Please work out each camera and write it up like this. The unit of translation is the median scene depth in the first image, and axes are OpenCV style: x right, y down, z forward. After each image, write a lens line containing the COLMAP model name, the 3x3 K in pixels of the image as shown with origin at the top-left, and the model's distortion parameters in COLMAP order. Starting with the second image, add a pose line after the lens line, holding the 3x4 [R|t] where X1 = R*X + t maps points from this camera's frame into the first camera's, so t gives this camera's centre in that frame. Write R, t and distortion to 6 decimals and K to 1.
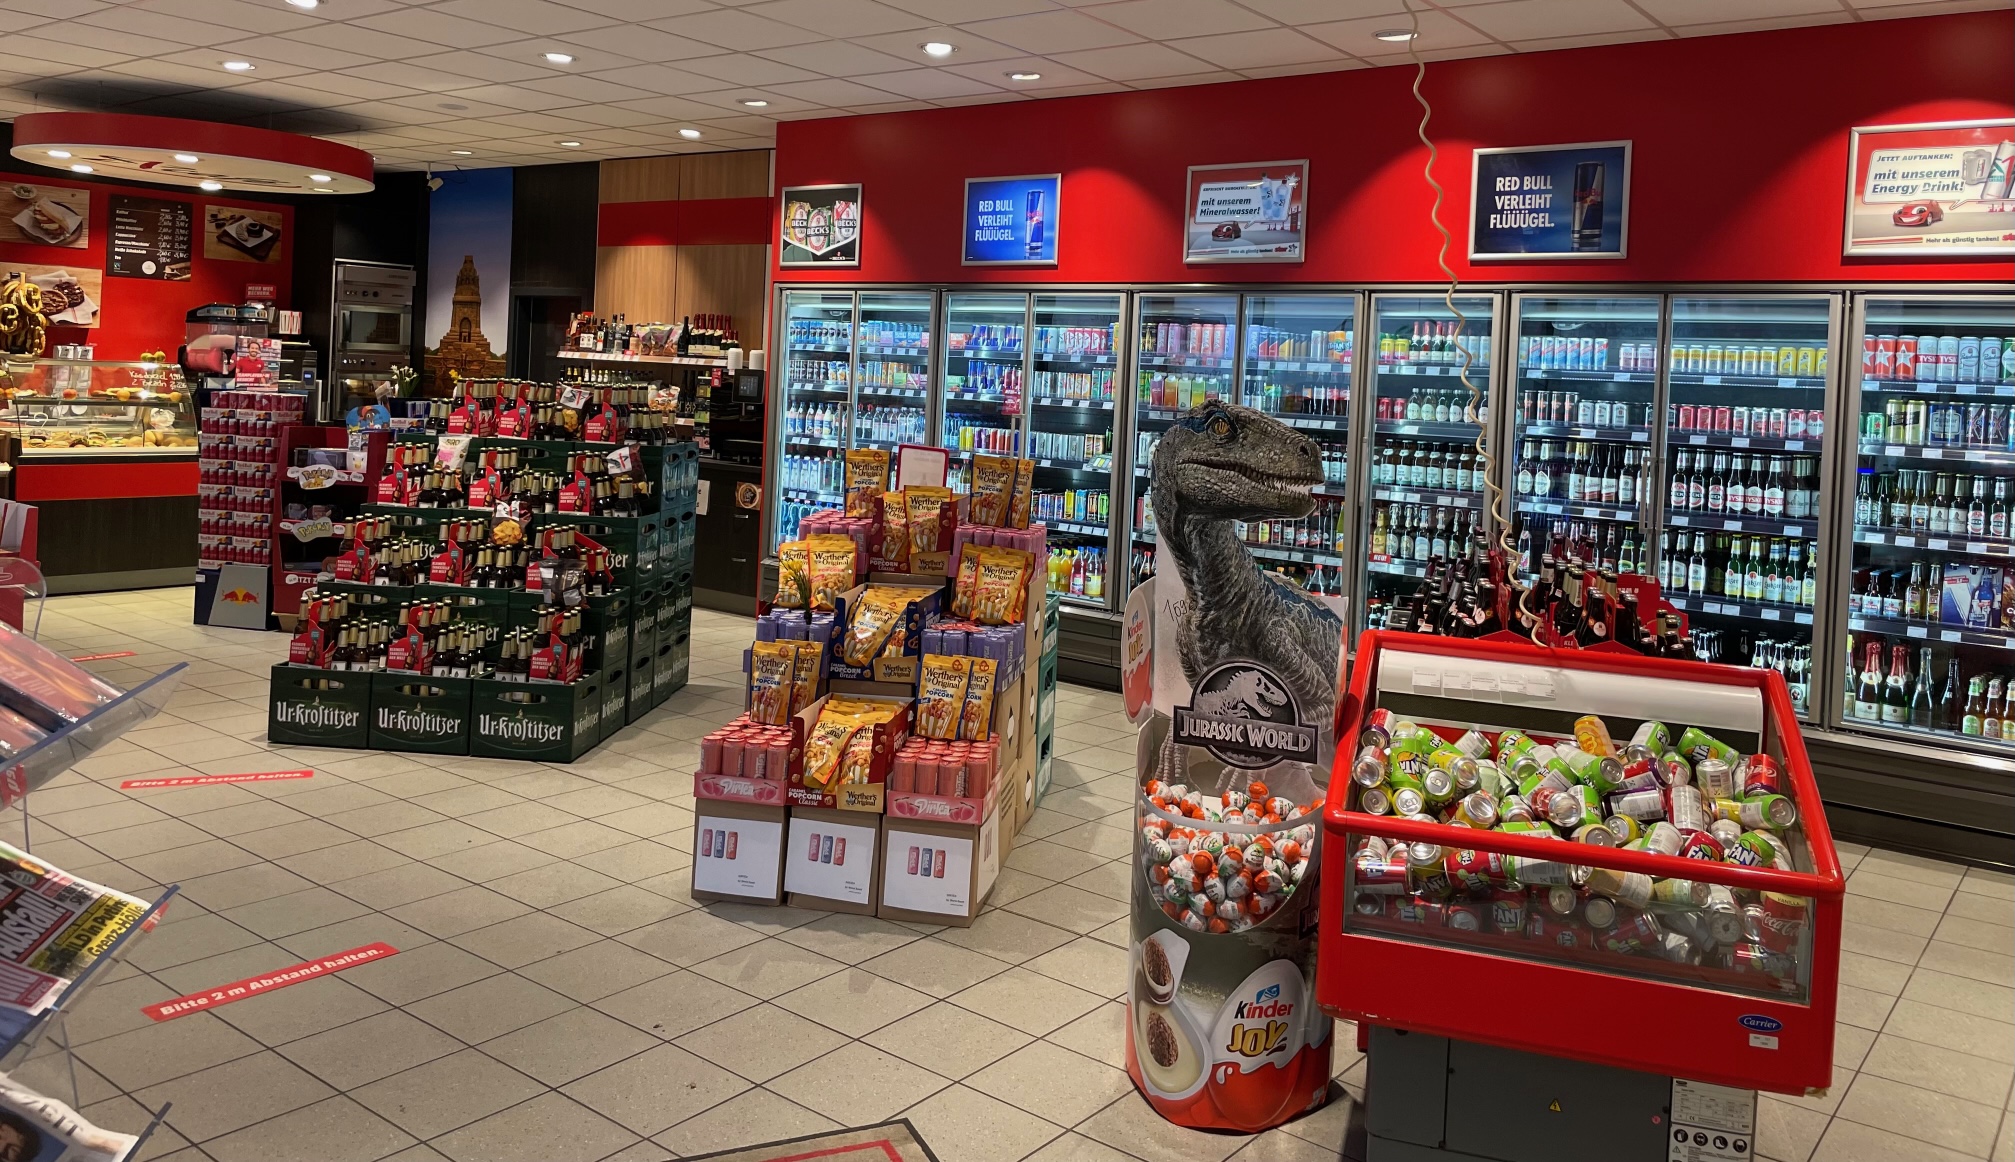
lens RADIAL K [[1528.2, 0, 1055.9], [0, 1528.2, 406.6], [0, 0, 1]] dist [-0.005643, -0.008137]
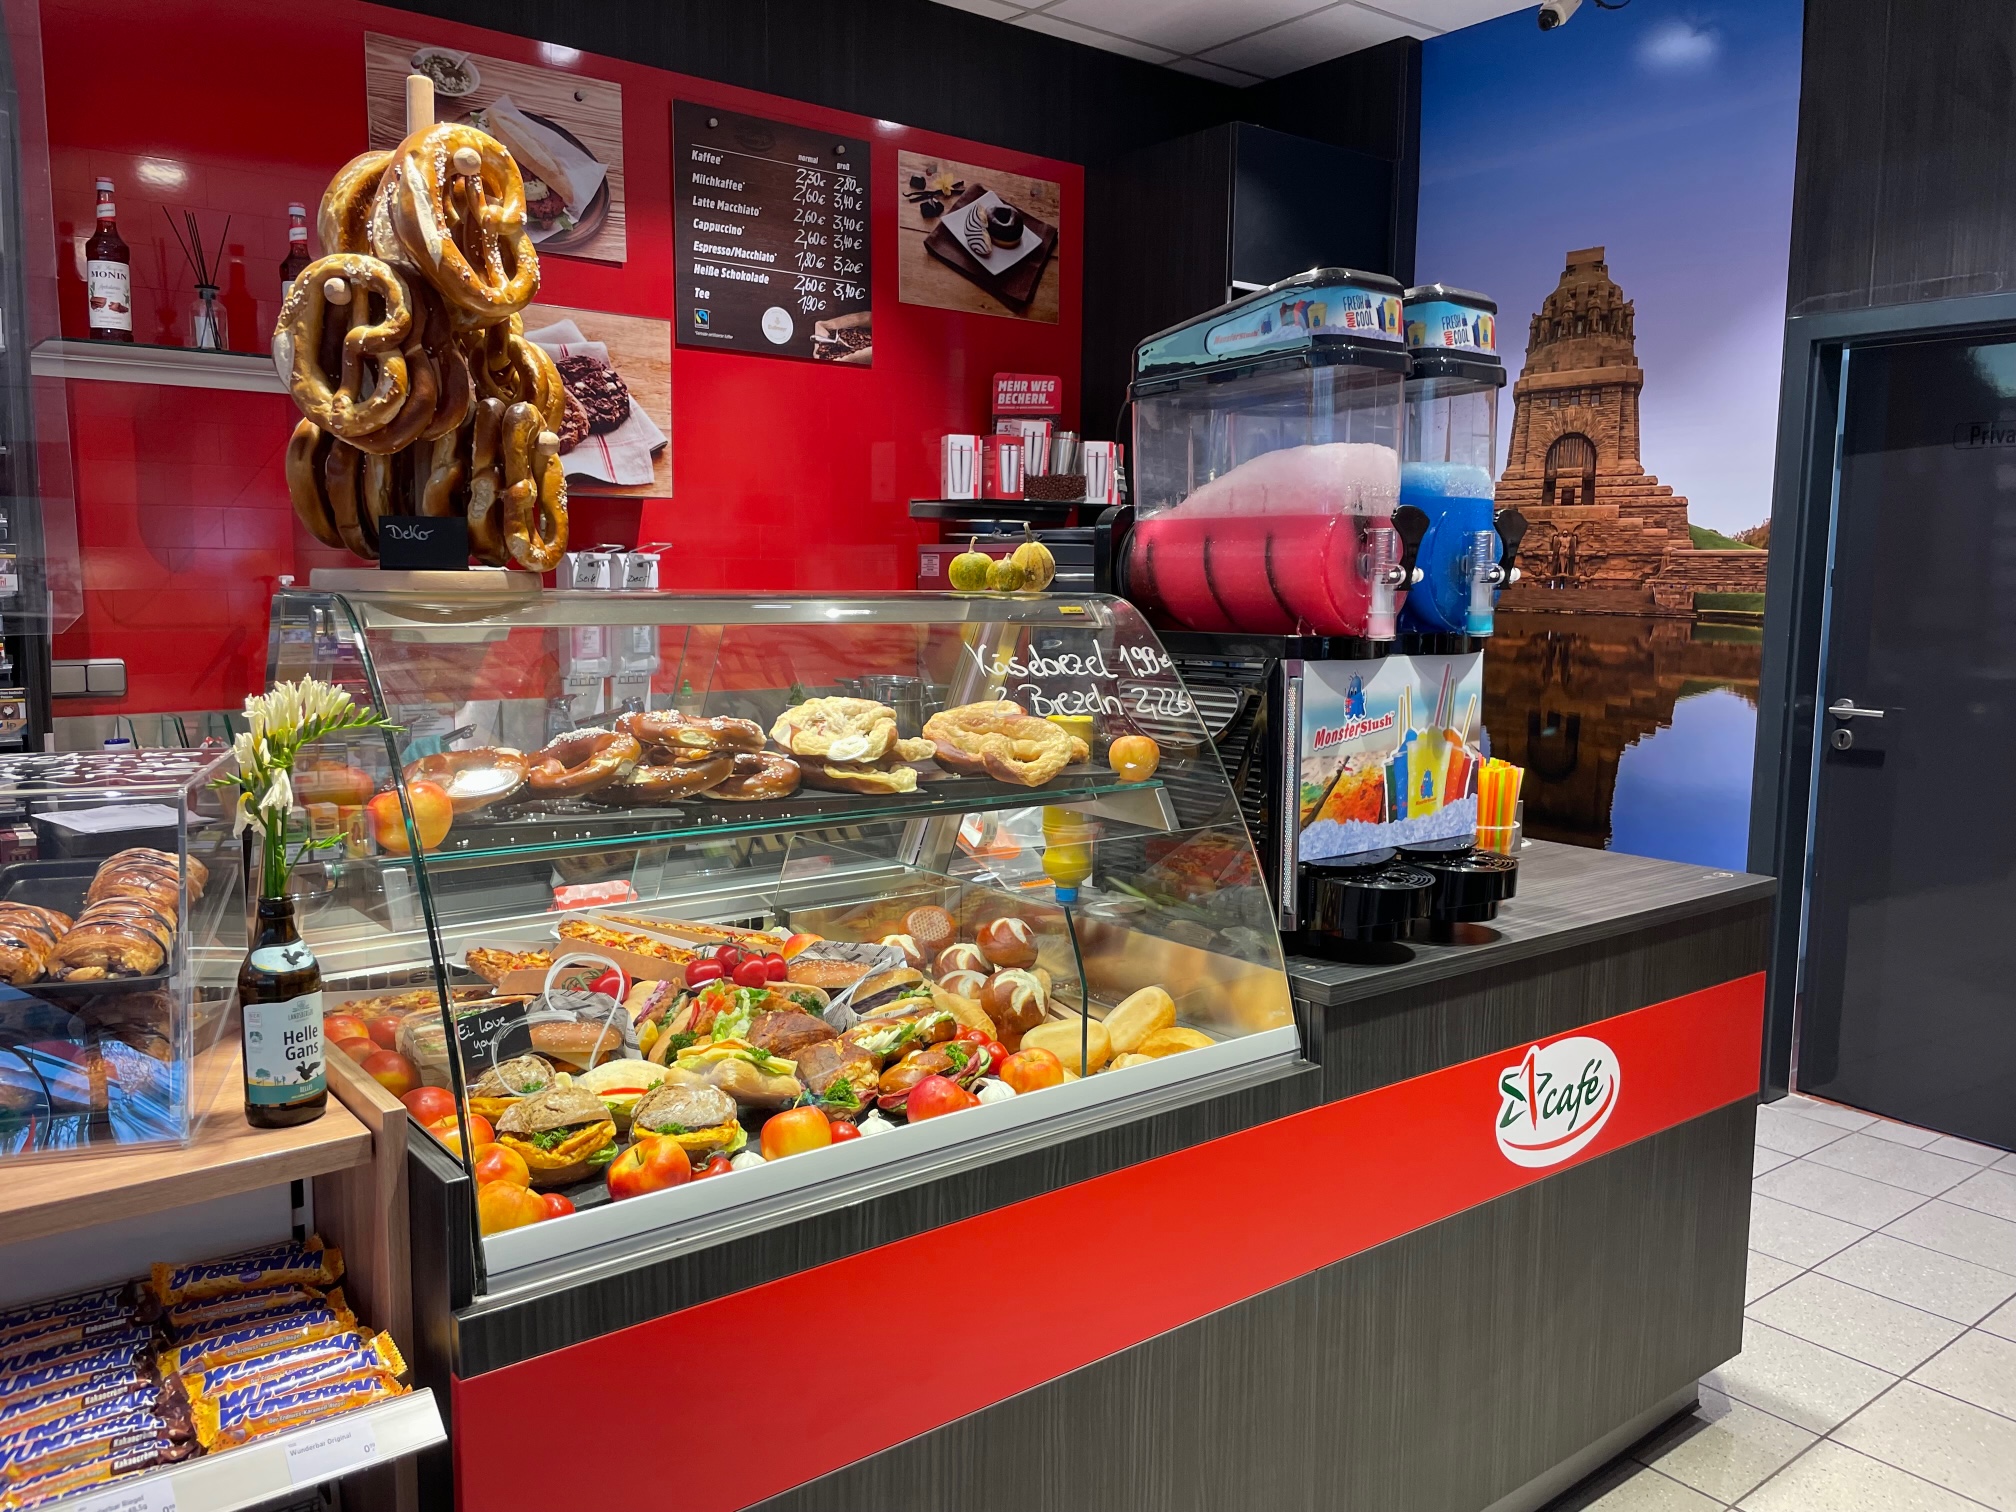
lens RADIAL K [[1521.6, 0, 1008.2], [0, 1521.6, 757.1], [0, 0, 1]] dist [0.016597, 0.002313]
pose [[0.962257, -0.008295, -0.272015, -0.448221], [0.033560, 0.995523, 0.088362, -0.020701], [0.270064, -0.094156, 0.958228, 0.665554]]
